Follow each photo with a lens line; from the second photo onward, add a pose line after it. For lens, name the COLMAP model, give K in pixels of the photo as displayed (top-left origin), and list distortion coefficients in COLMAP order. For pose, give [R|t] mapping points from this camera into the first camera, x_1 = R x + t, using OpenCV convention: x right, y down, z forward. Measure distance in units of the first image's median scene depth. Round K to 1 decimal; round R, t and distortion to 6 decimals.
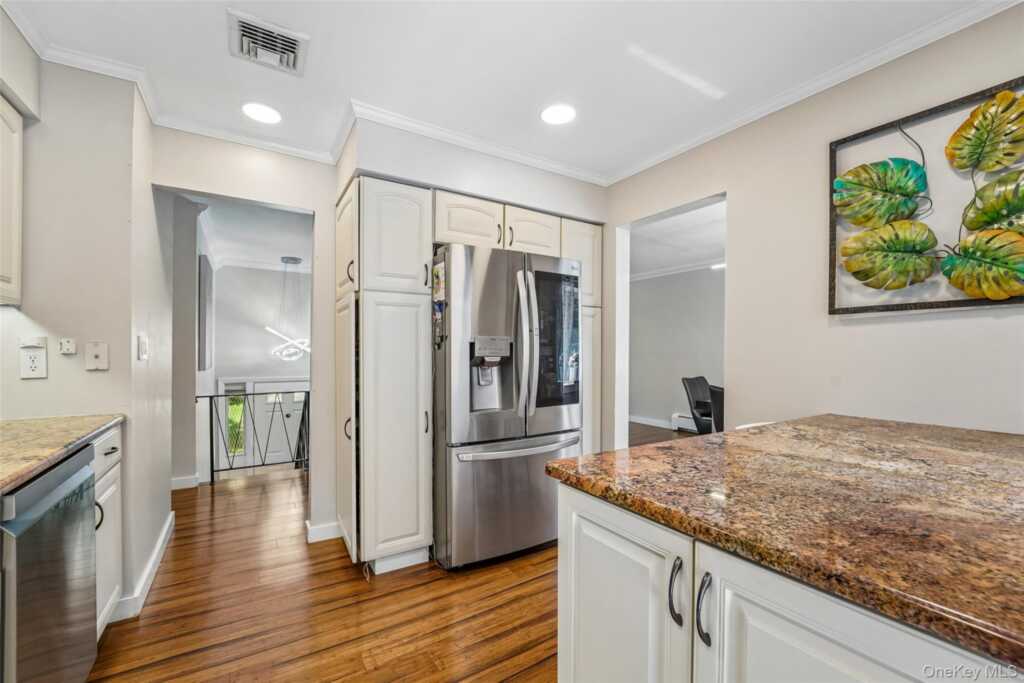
lens RADIAL K [[410.0, 0, 487.5], [0, 410.0, 351.4], [0, 0, 1]] dist [-0.013463, -0.000124]
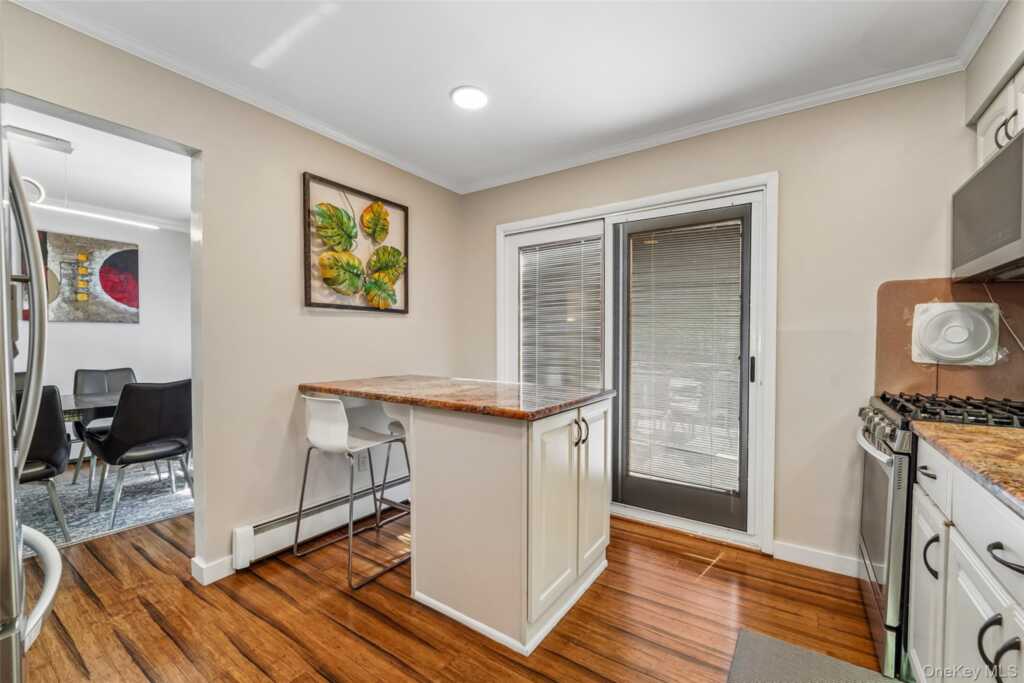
lens RADIAL K [[426.7, 0, 506.6], [0, 426.7, 352.5], [0, 0, 1]] dist [-0.001987, -0.000220]
pose [[-0.407458, -0.027198, 0.912819, -0.685151], [-0.000298, 0.999560, 0.029649, 0.014989], [-0.913224, 0.011809, -0.407287, 1.020617]]
